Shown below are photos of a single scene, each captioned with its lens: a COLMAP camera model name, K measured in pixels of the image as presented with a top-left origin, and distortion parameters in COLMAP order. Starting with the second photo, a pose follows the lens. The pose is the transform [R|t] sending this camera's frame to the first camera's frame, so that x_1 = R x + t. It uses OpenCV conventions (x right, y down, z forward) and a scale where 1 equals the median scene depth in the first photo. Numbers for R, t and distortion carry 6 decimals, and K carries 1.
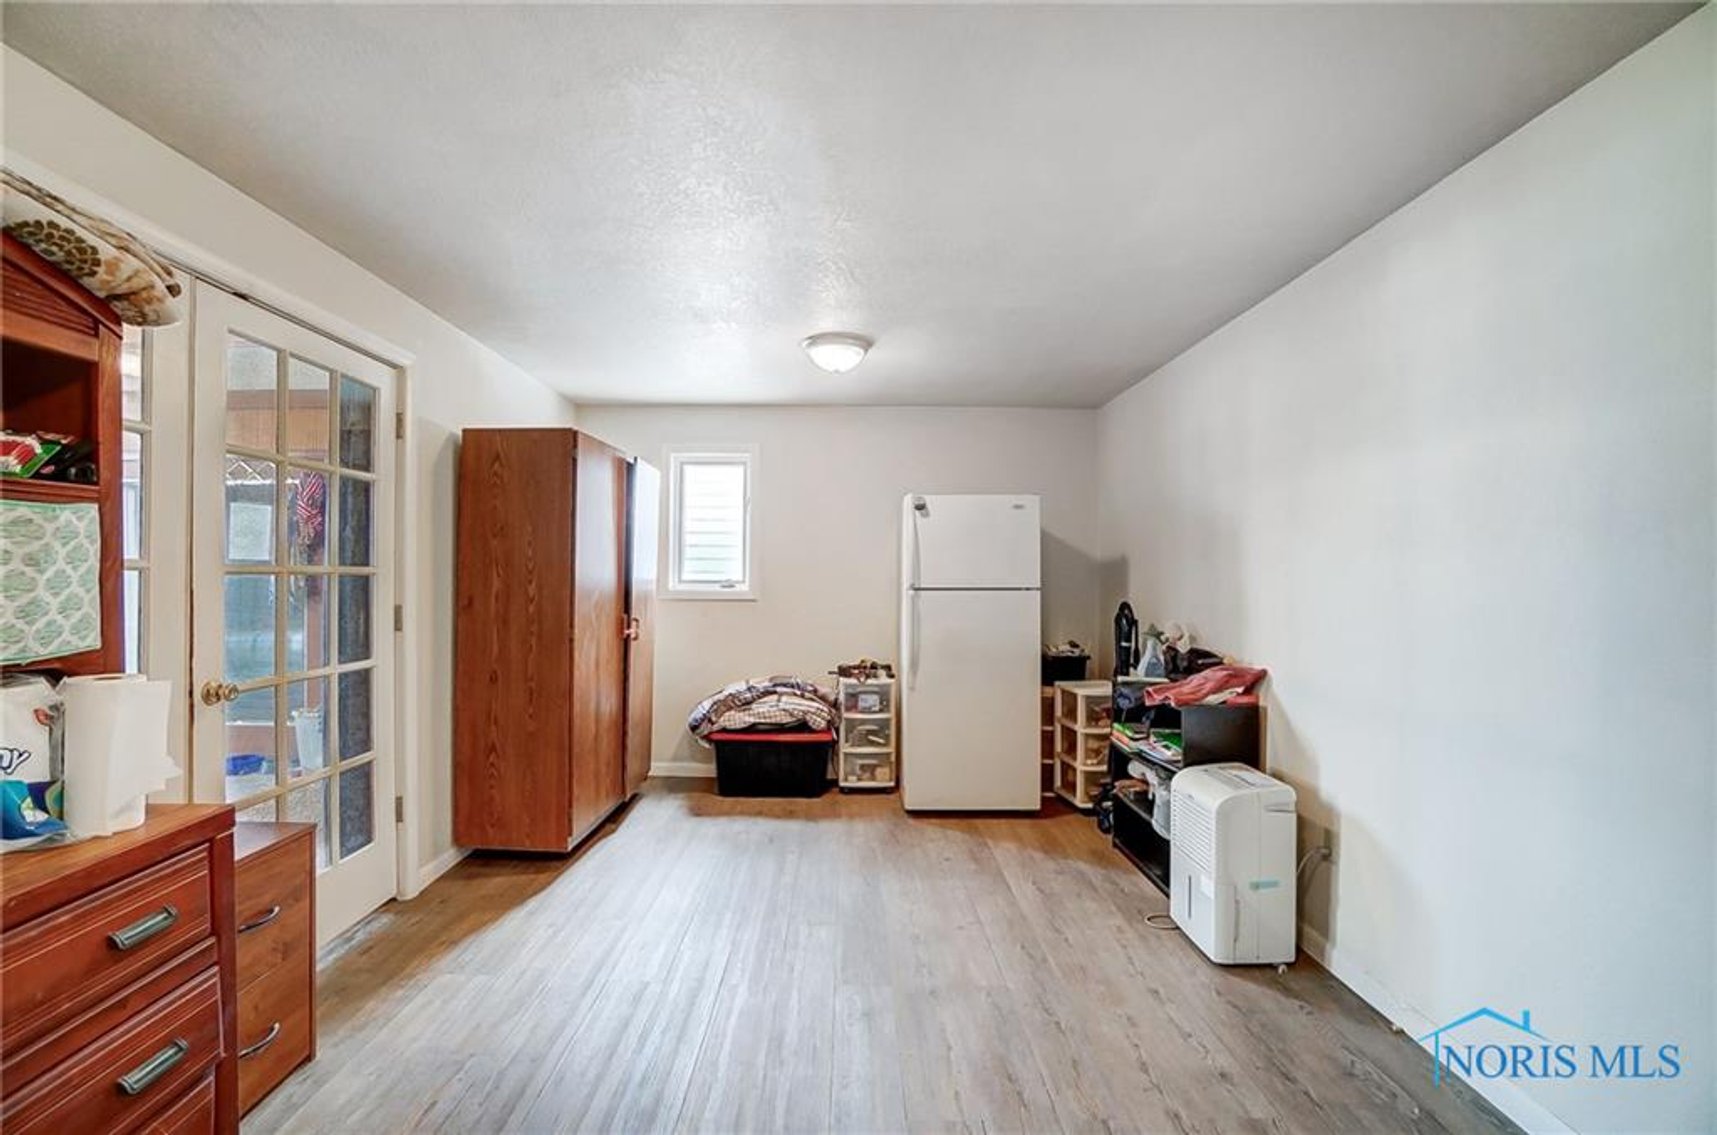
lens RADIAL K [[772.1, 0, 853.9], [0, 772.1, 583.2], [0, 0, 1]] dist [-0.045353, 0.016786]
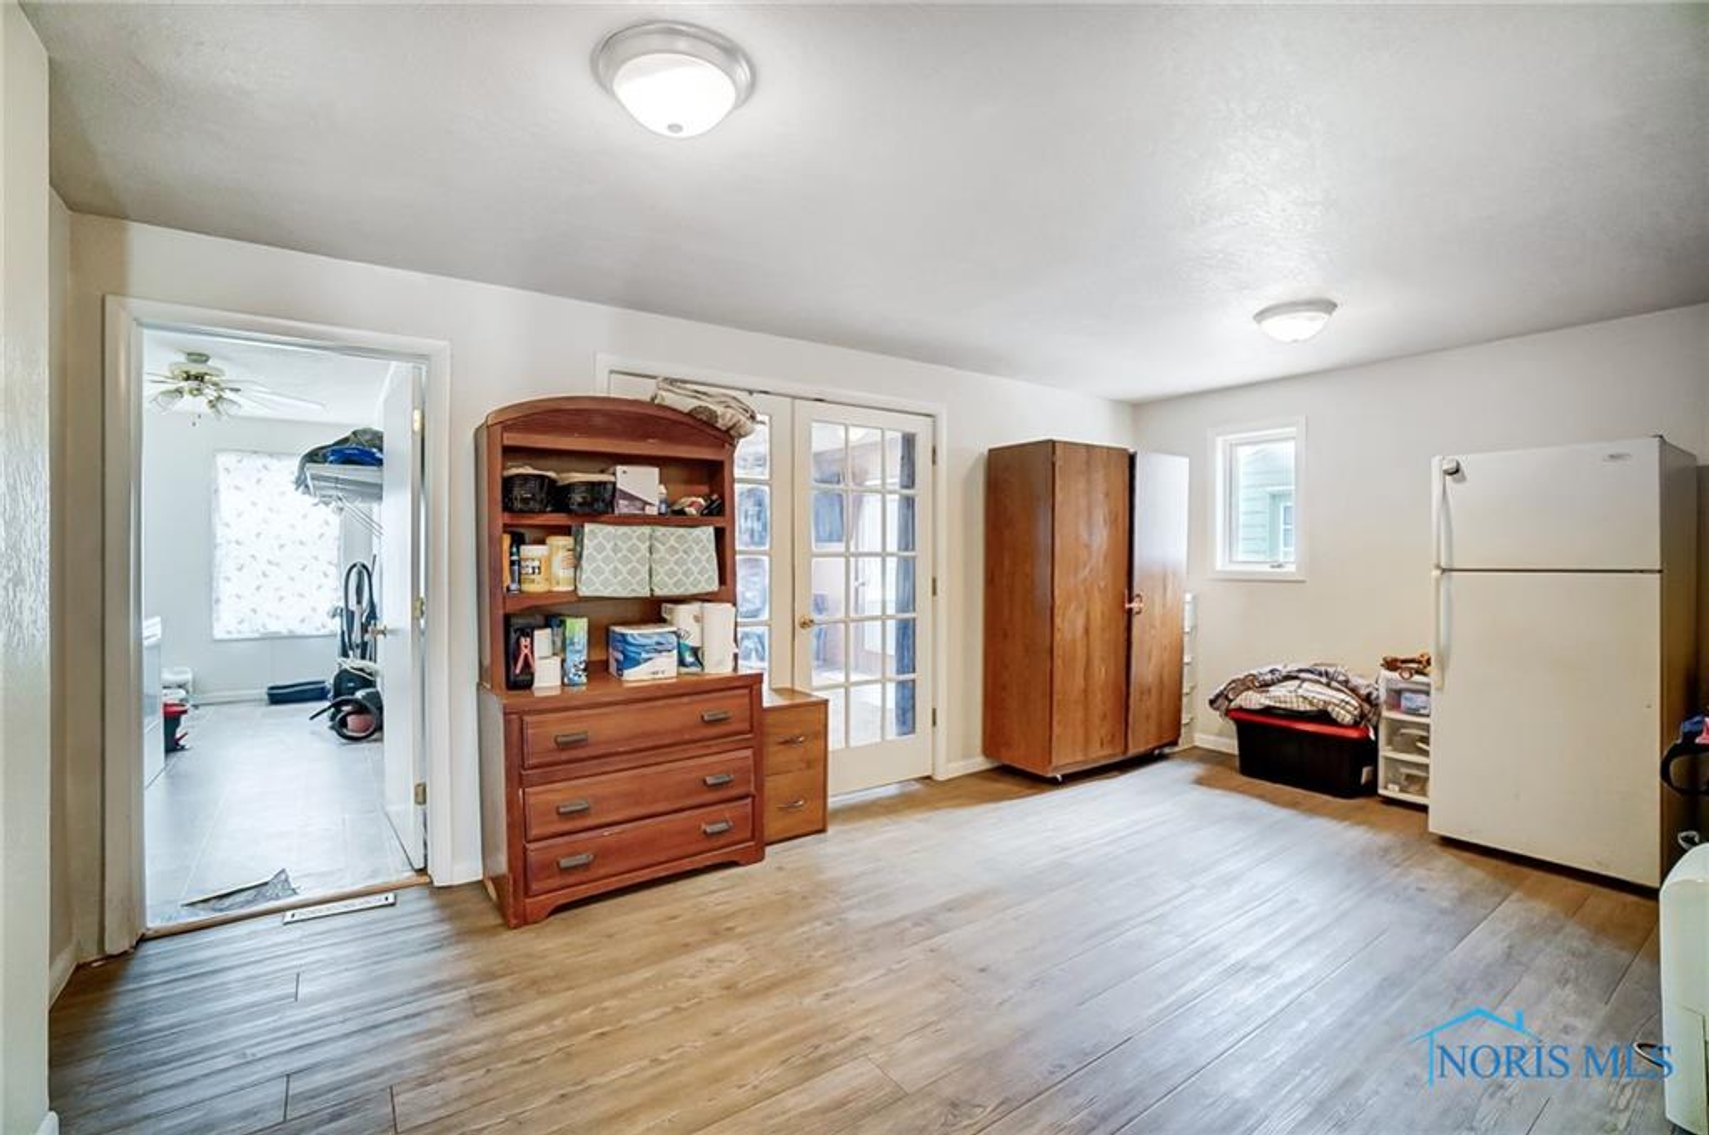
lens RADIAL K [[768.6, 0, 841.4], [0, 768.6, 560.4], [0, 0, 1]] dist [-0.045353, 0.016786]
pose [[0.572583, -0.003349, -0.819840, 0.371861], [-0.001820, 0.999984, -0.005355, 0.002919], [0.819845, 0.004558, 0.572568, 0.001866]]
